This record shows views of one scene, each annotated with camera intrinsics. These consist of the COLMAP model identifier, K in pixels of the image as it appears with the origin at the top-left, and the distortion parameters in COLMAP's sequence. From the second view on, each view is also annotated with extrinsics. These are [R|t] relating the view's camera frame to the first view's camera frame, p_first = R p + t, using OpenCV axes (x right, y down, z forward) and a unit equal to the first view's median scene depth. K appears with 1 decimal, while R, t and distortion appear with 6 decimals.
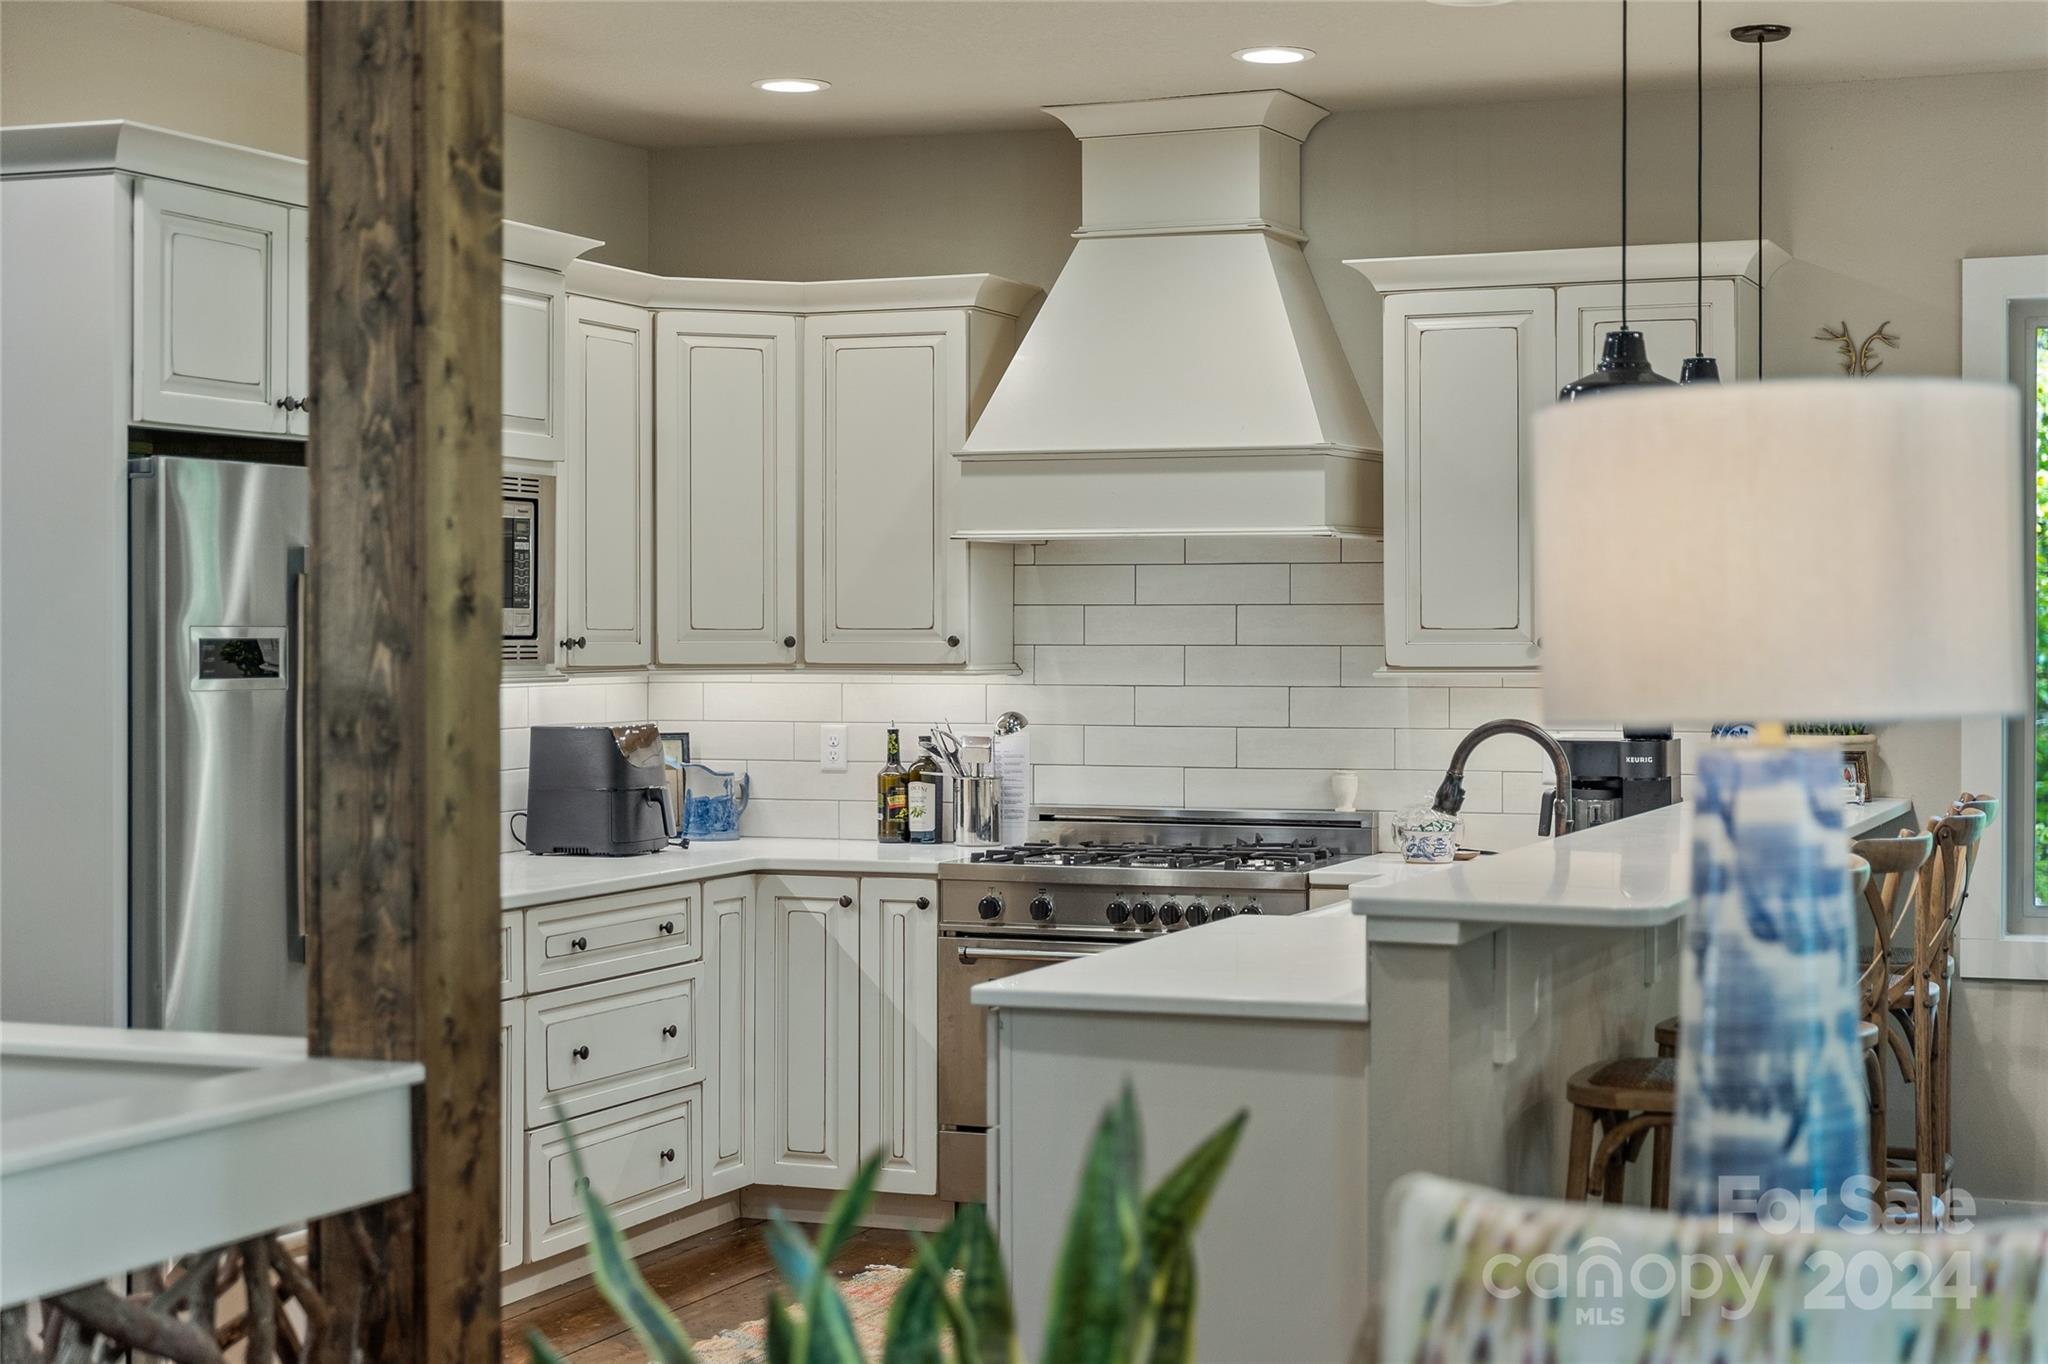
lens RADIAL K [[3292.6, 0, 1073.0], [0, 3292.6, 657.4], [0, 0, 1]] dist [-0.016975, 0.000000]
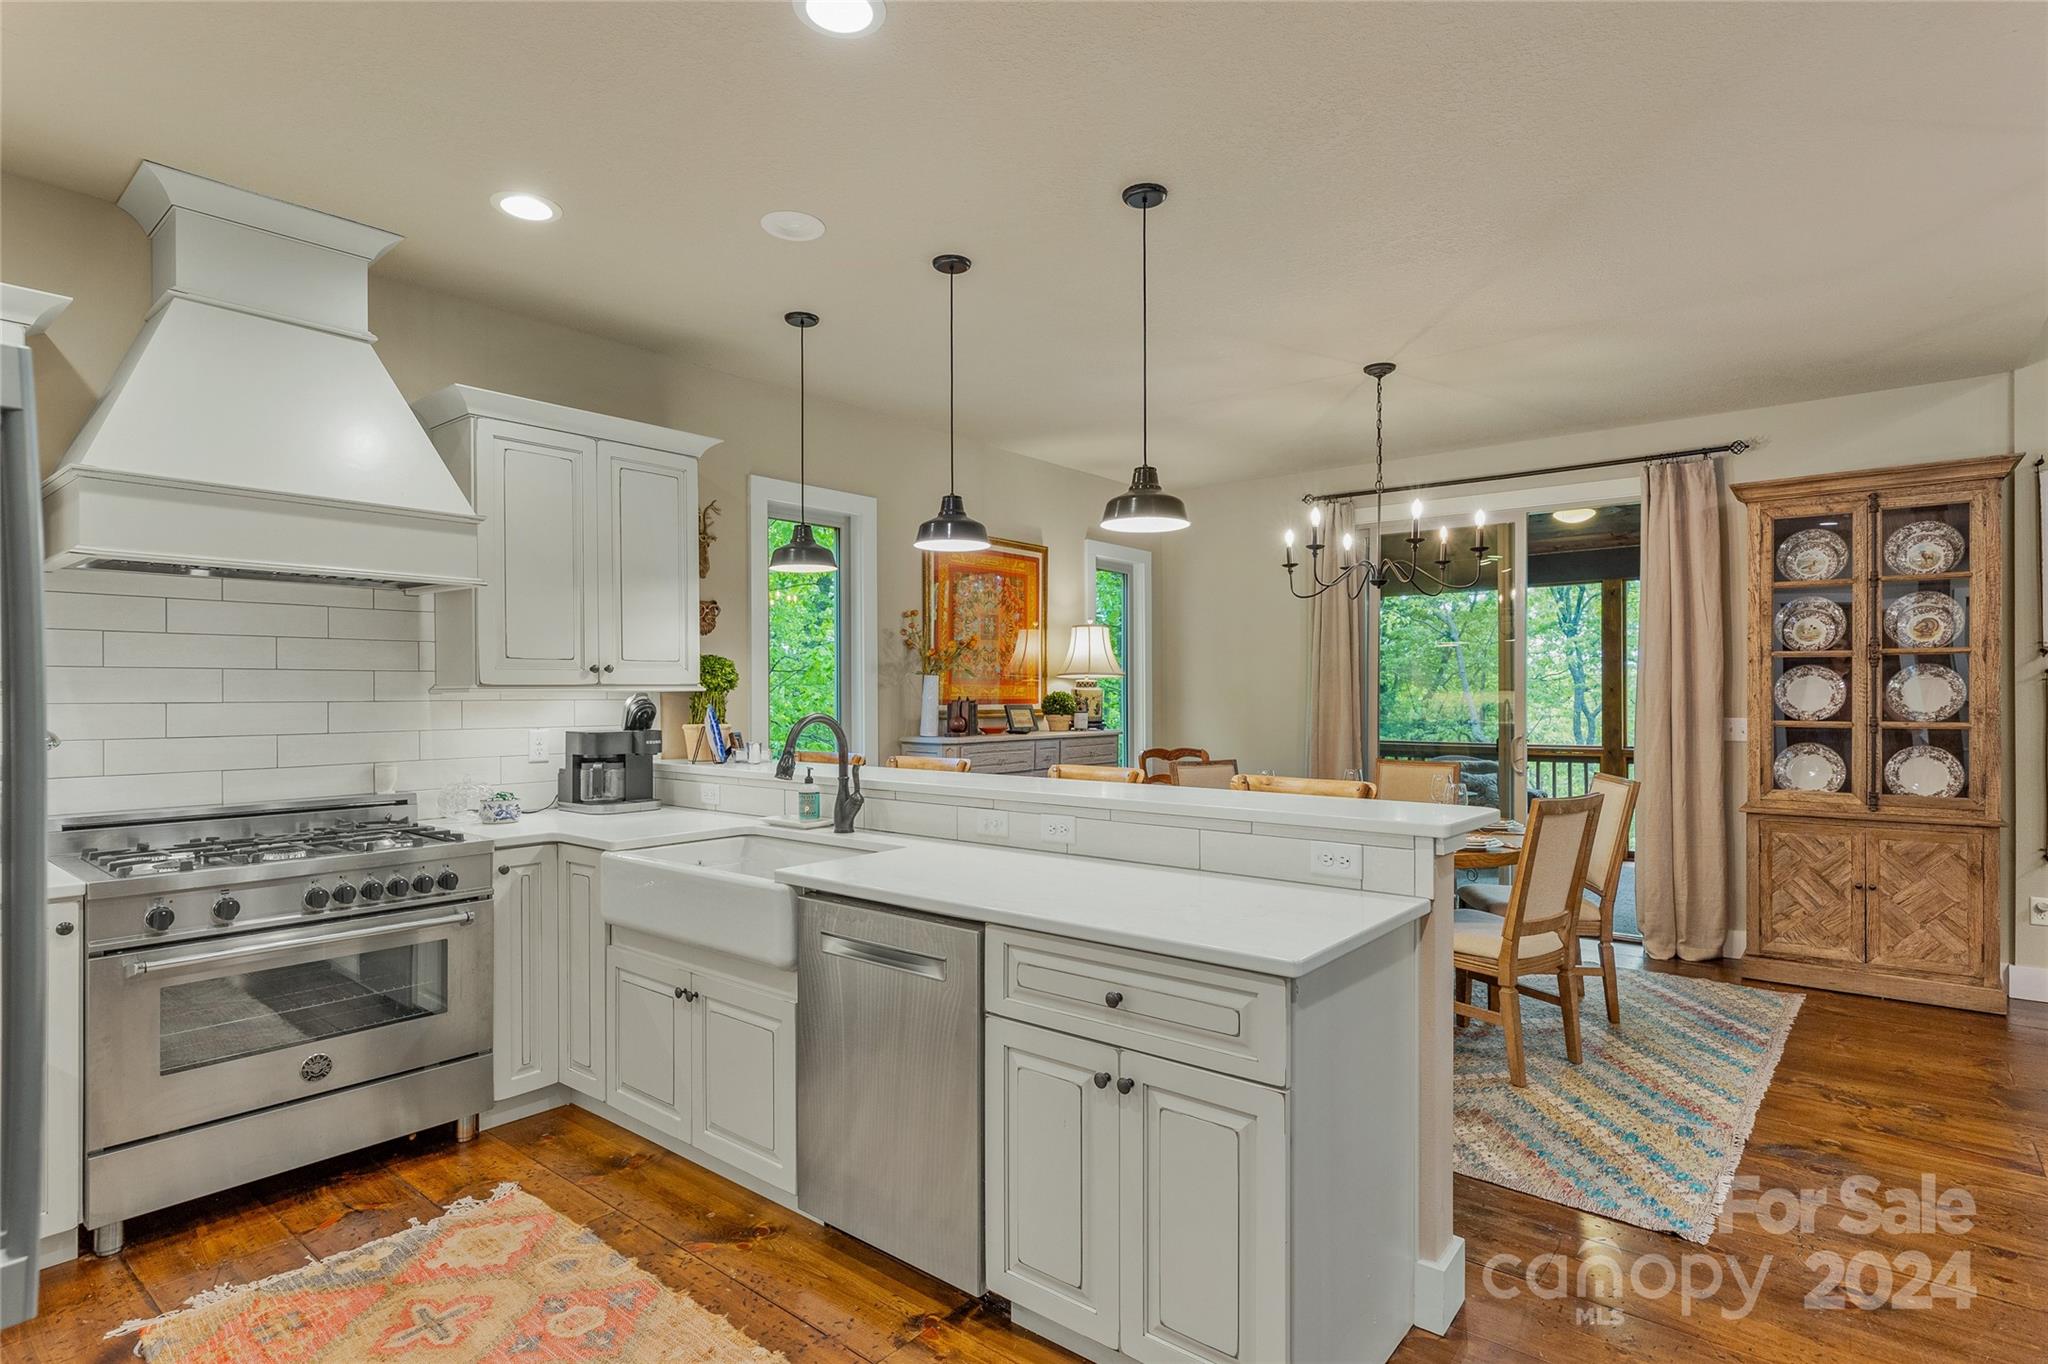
lens RADIAL K [[1025.6, 0, 1032.3], [0, 1025.6, 690.7], [0, 0, 1]] dist [-0.003091, -0.000335]
pose [[0.313218, 0.001982, 0.949679, -0.262585], [0.010256, 0.999932, -0.005470, 0.011022], [-0.949626, 0.011453, 0.313177, 0.699681]]
